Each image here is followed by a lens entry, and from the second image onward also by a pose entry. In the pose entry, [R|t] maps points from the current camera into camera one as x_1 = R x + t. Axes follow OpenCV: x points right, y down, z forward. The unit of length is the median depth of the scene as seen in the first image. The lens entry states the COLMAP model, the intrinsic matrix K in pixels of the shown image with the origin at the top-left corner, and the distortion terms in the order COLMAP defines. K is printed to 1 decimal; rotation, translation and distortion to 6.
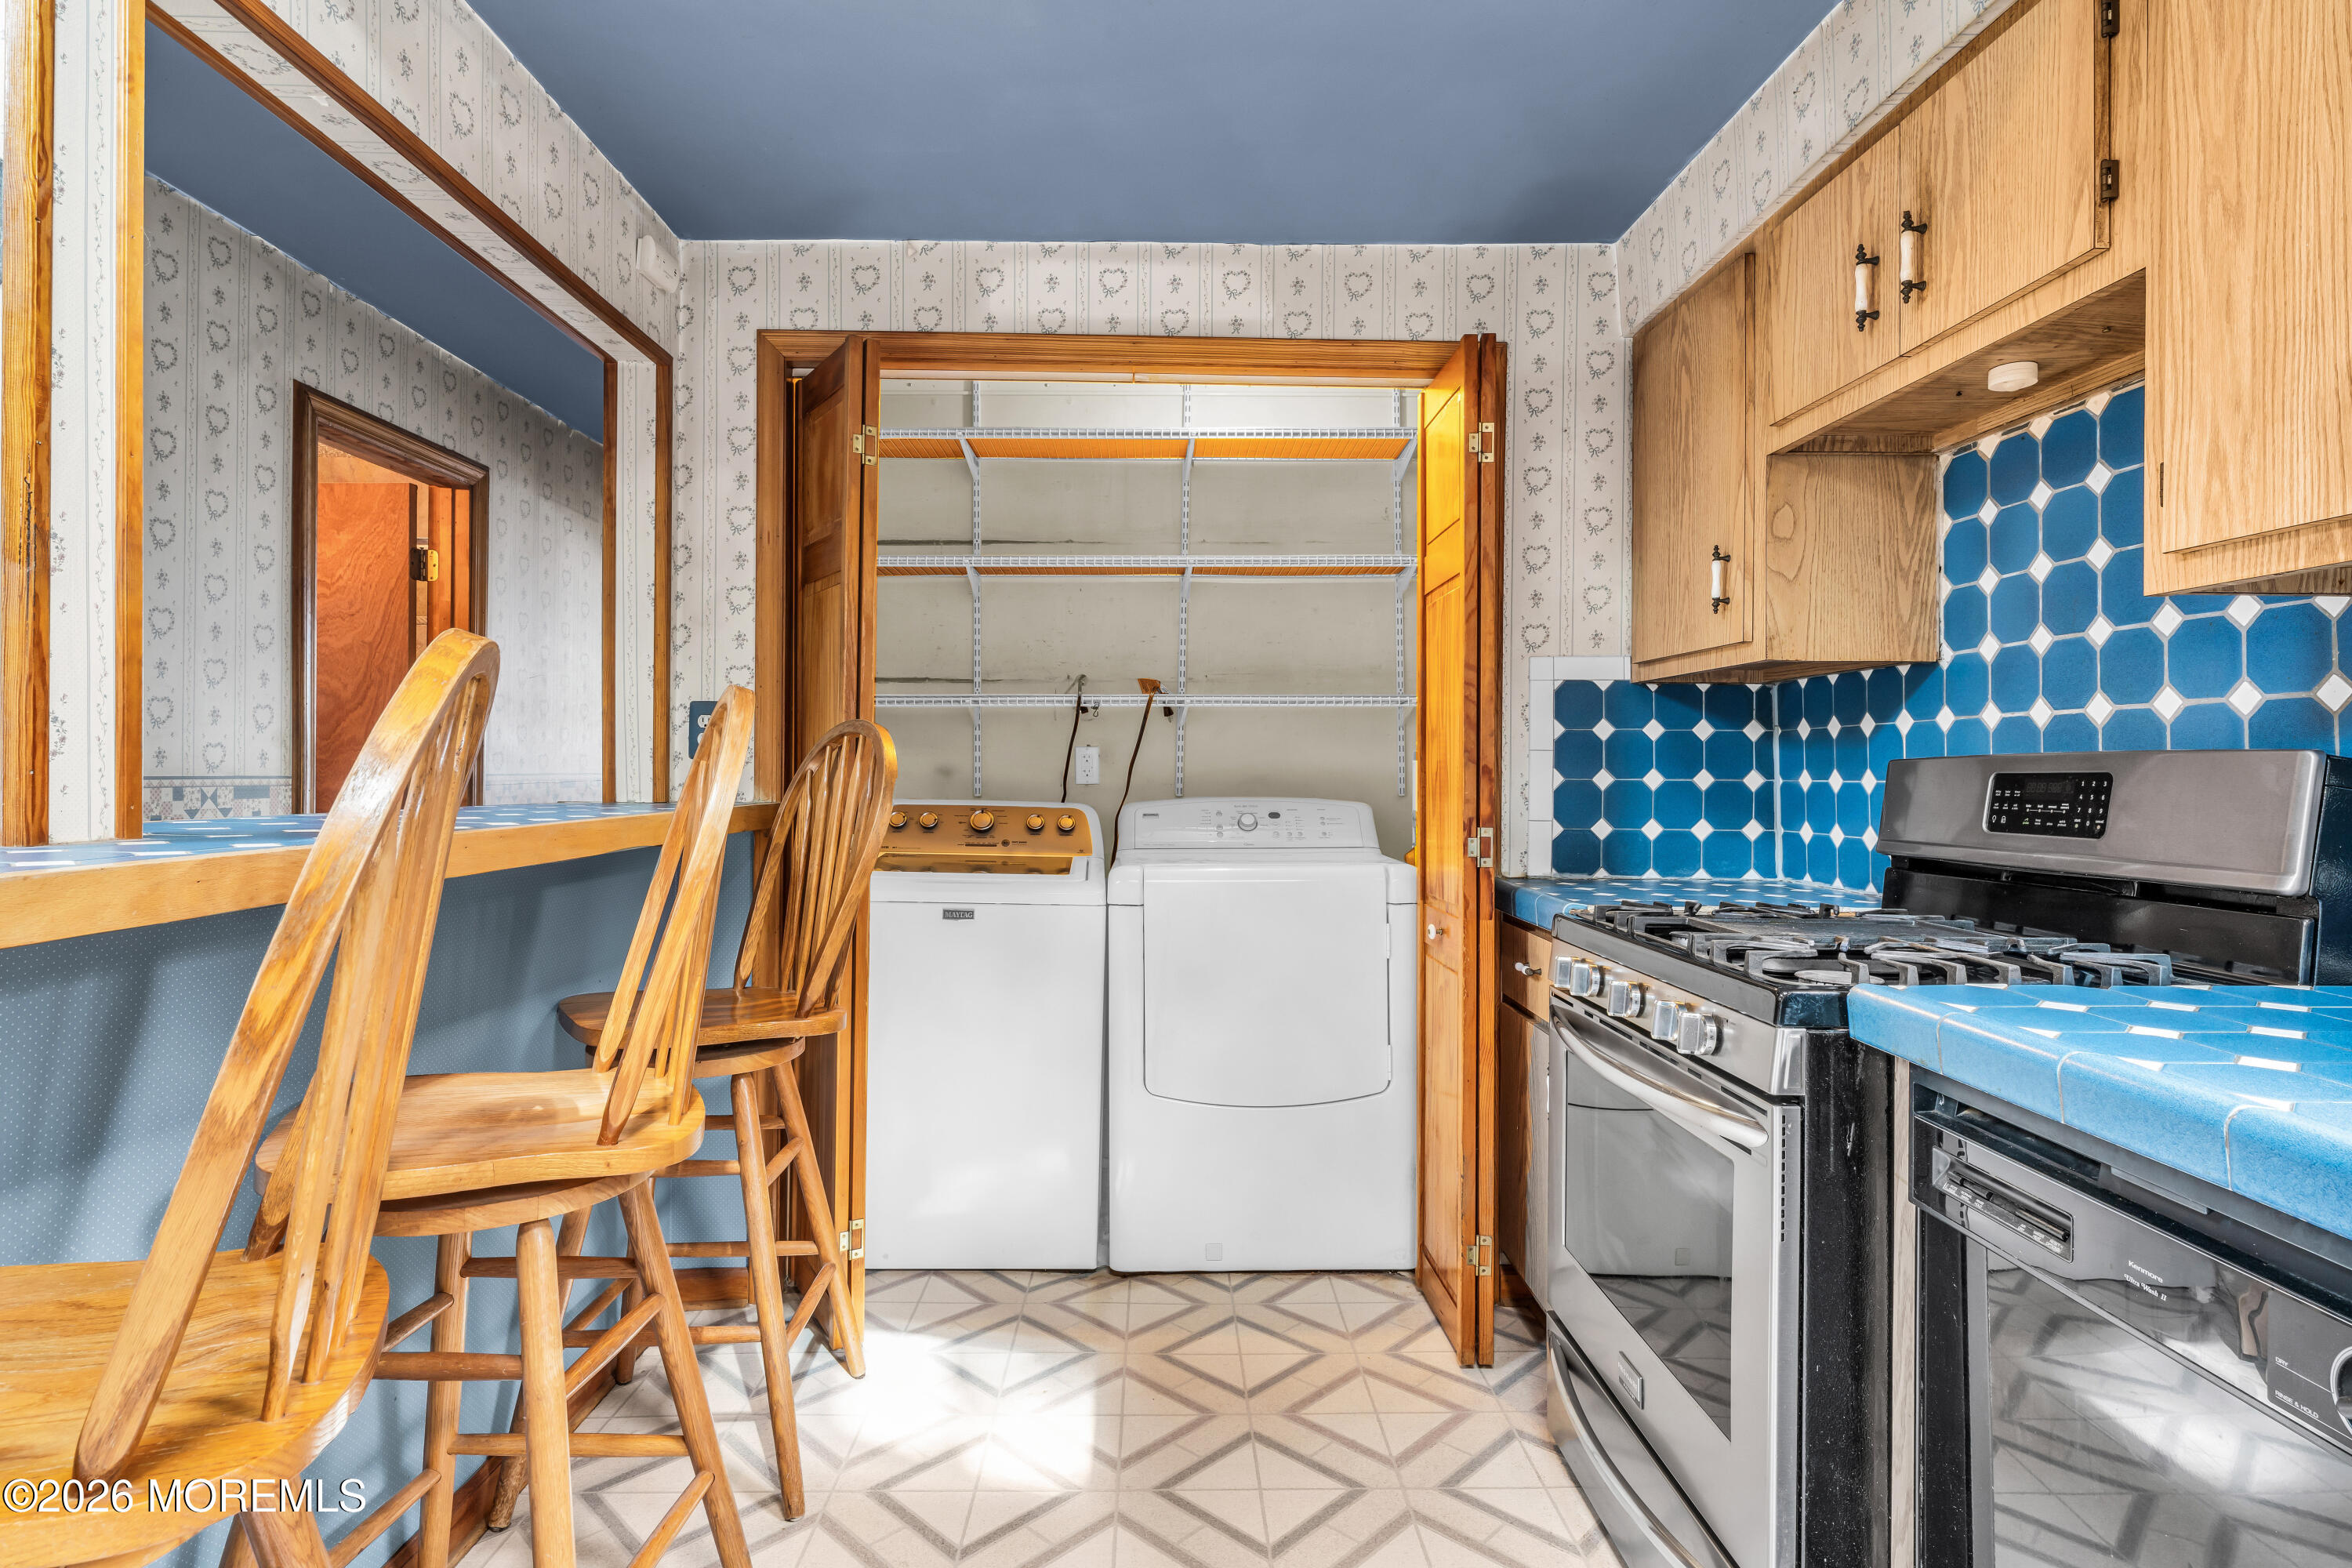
lens RADIAL K [[1175.4, 0, 1172.5], [0, 1175.4, 771.7], [0, 0, 1]] dist [-0.001076, 0.000014]
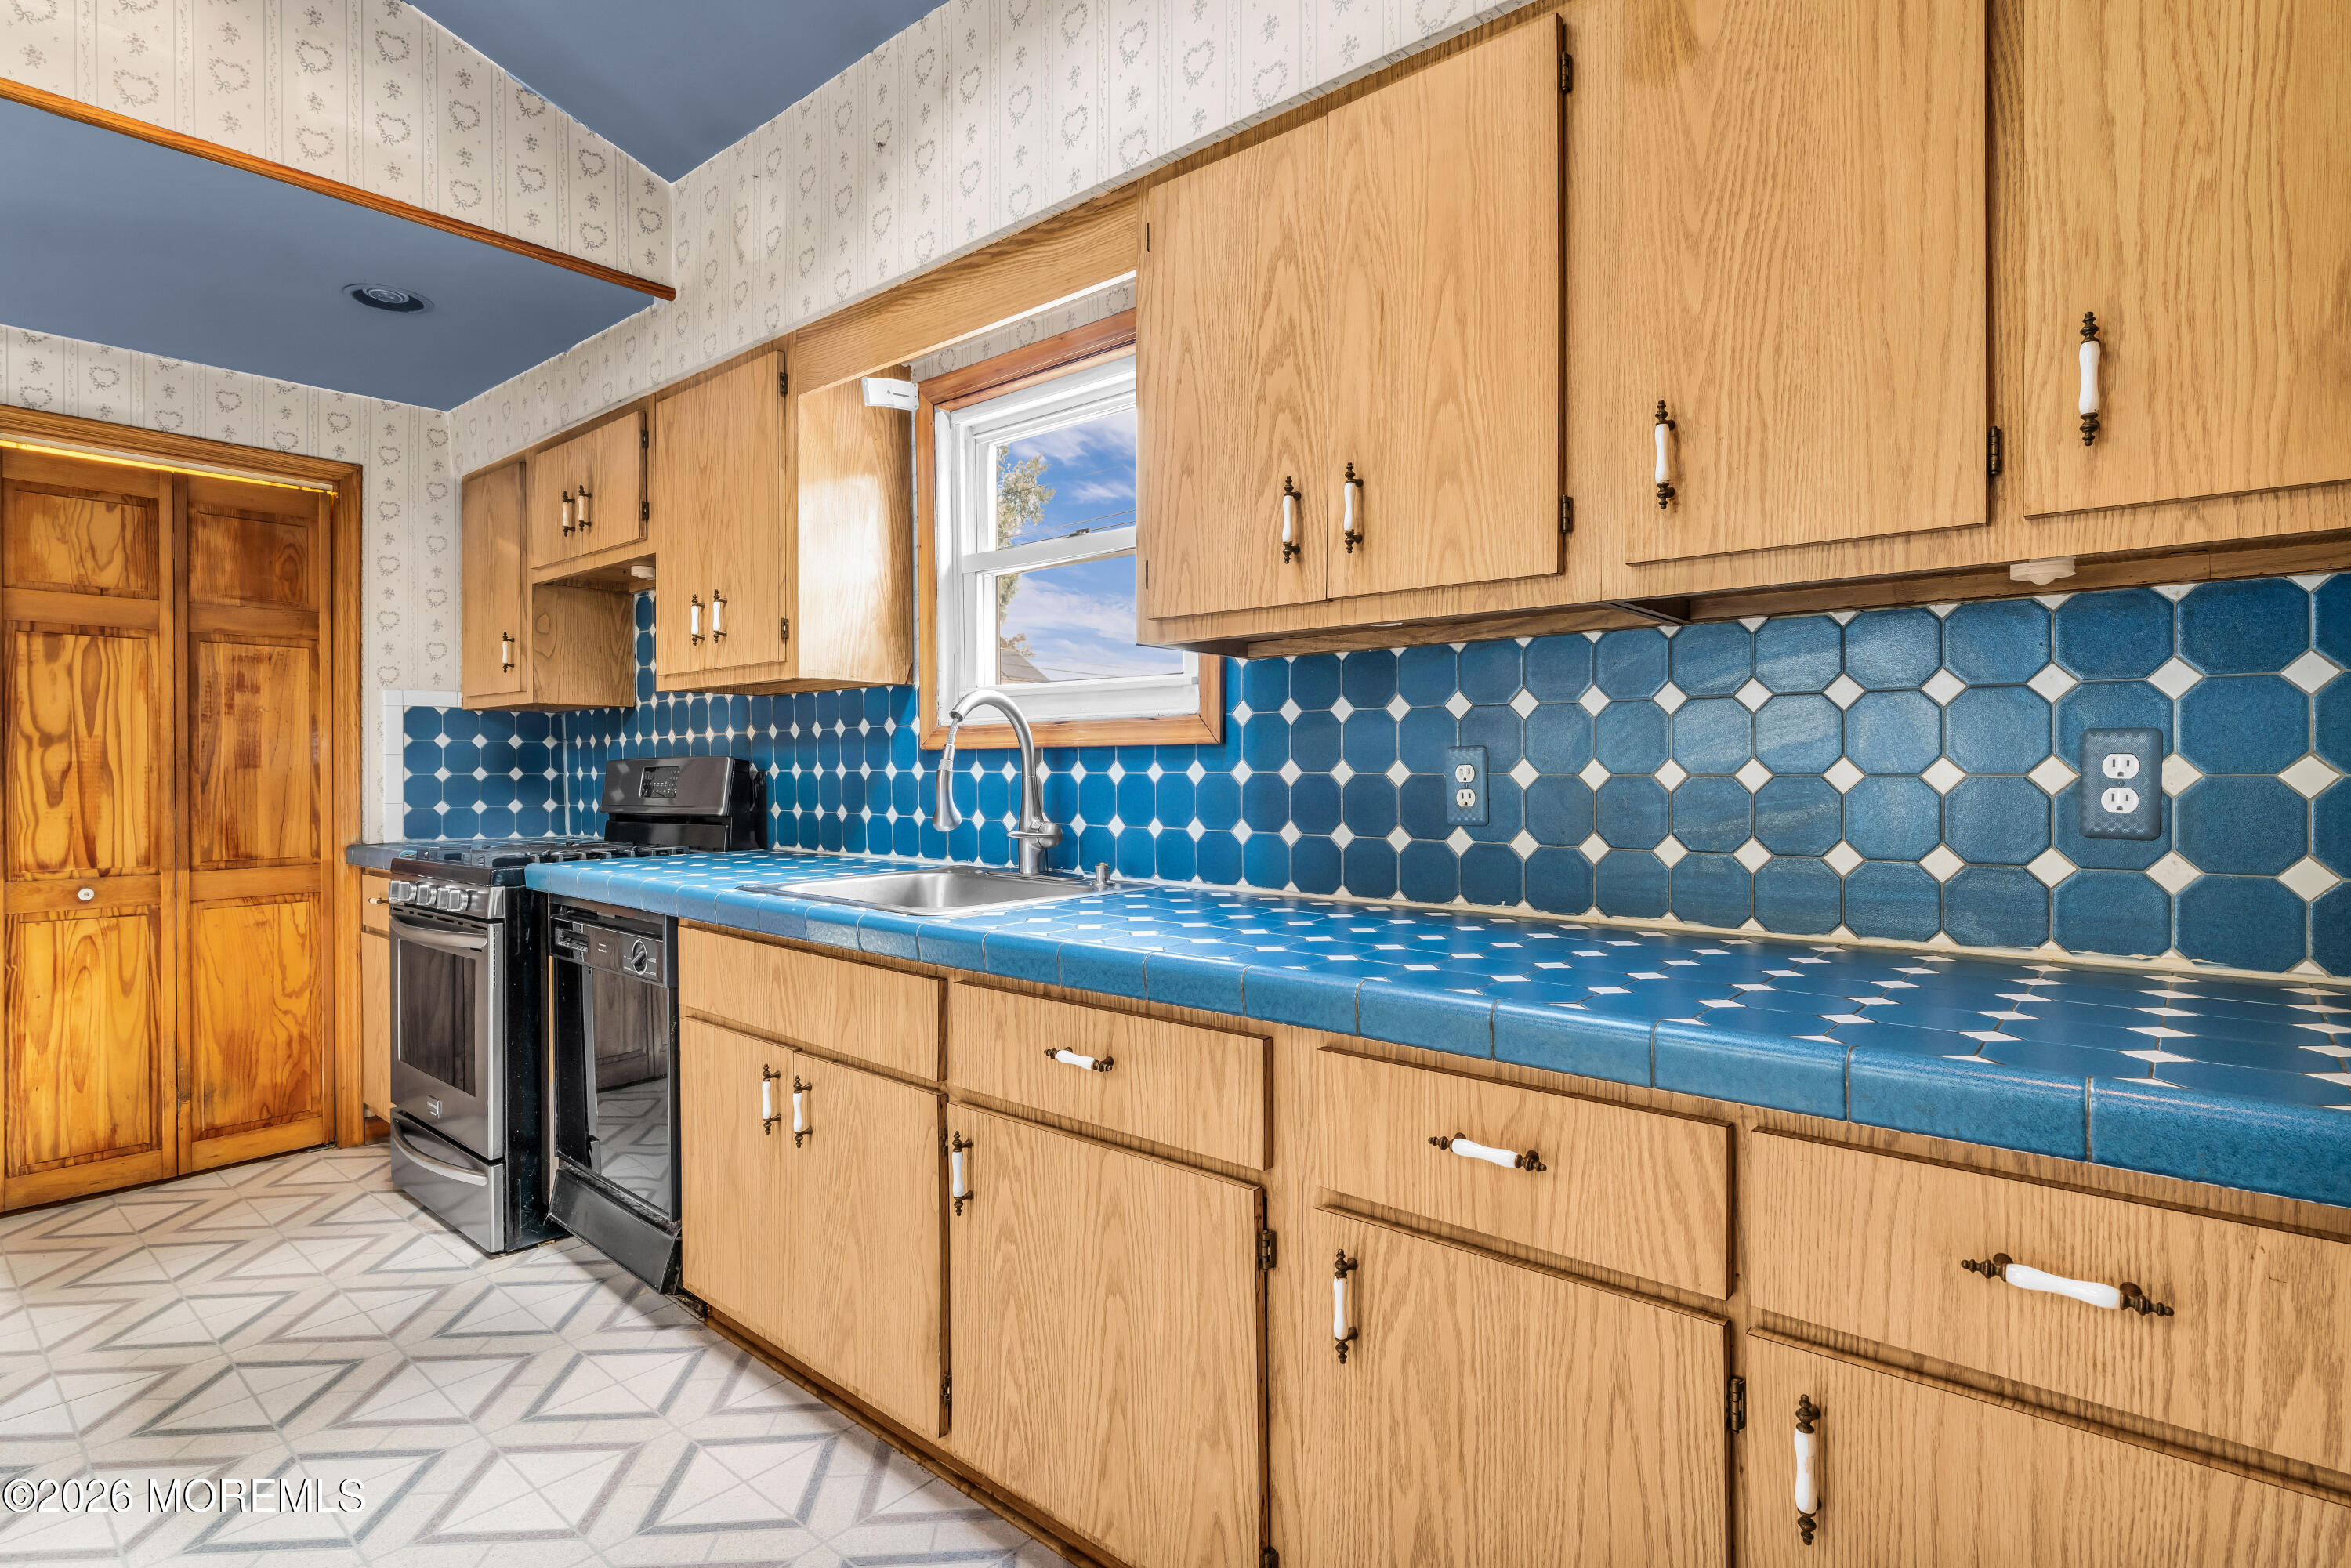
lens RADIAL K [[1174.9, 0, 1172.0], [0, 1174.9, 771.7], [0, 0, 1]] dist [-0.001076, 0.000014]
pose [[0.666465, -0.009173, 0.745480, -0.124809], [0.009600, 0.999947, 0.003722, 0.006721], [-0.745474, 0.004676, 0.666518, -0.679066]]
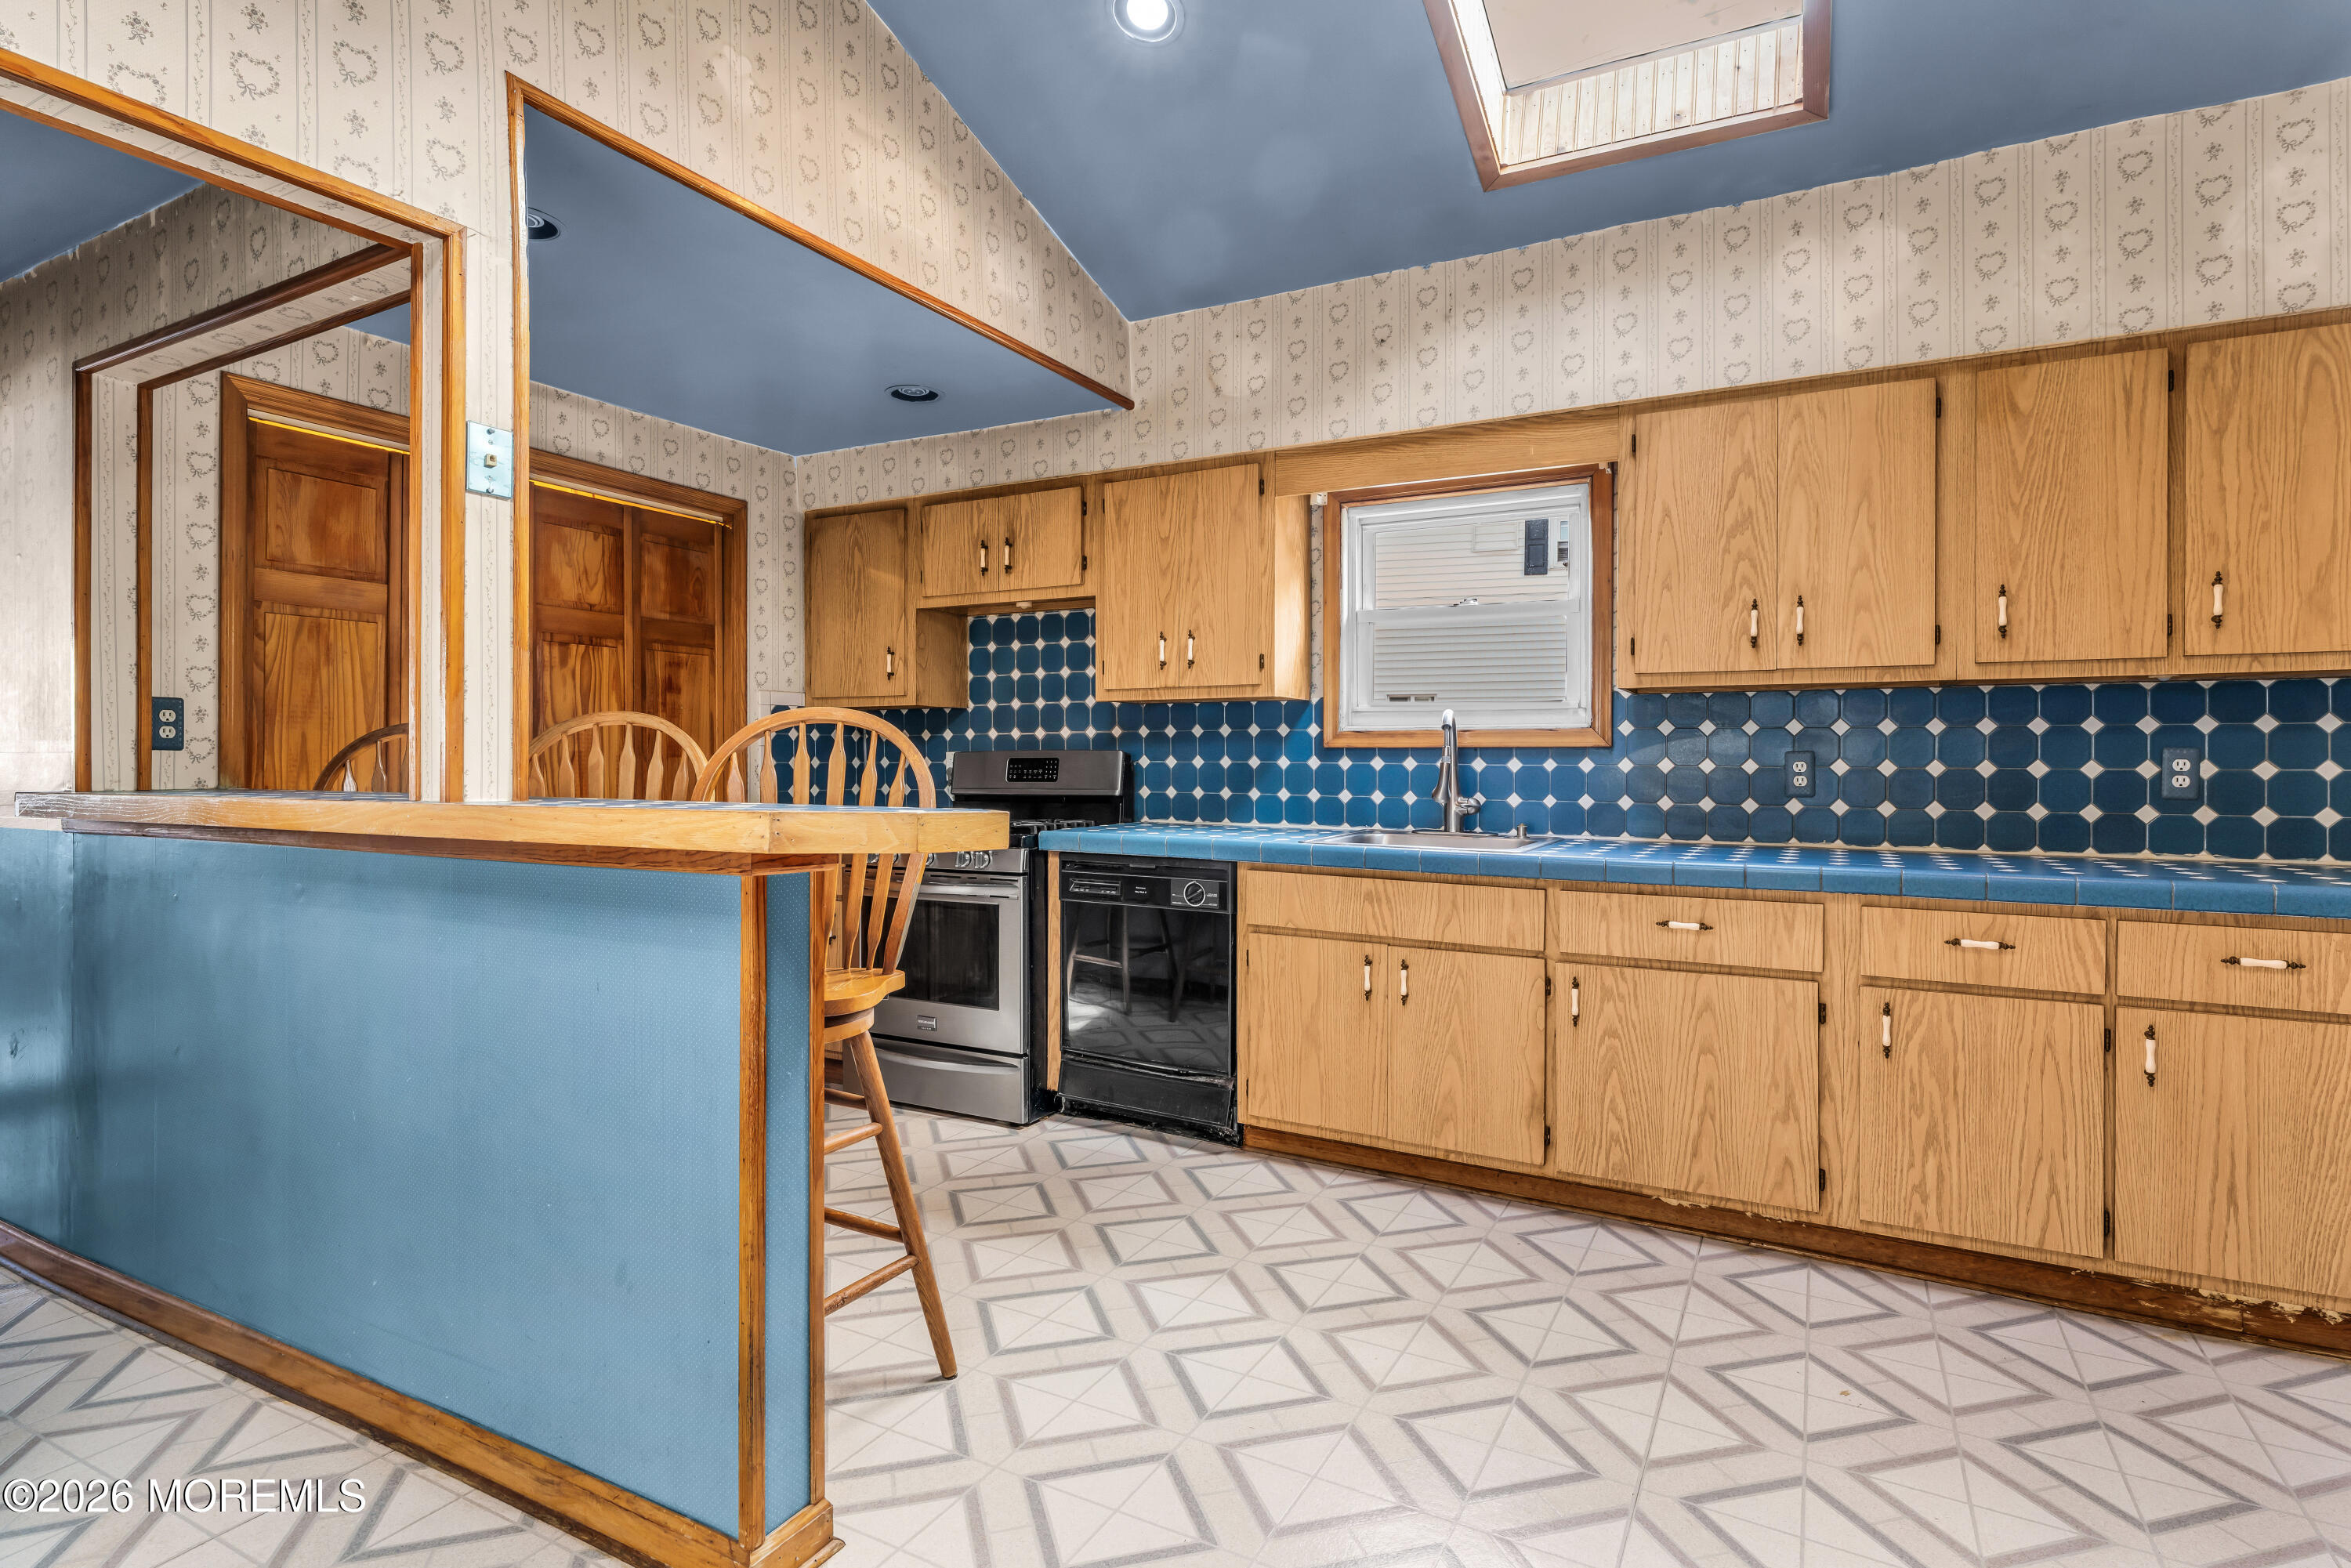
lens RADIAL K [[1181.2, 0, 1163.3], [0, 1181.2, 761.5], [0, 0, 1]] dist [-0.001941, 0.000240]
pose [[0.491922, -0.007216, 0.870609, -0.910800], [0.003775, 0.999974, 0.006155, -0.003885], [-0.870631, 0.000259, 0.491936, -0.350755]]
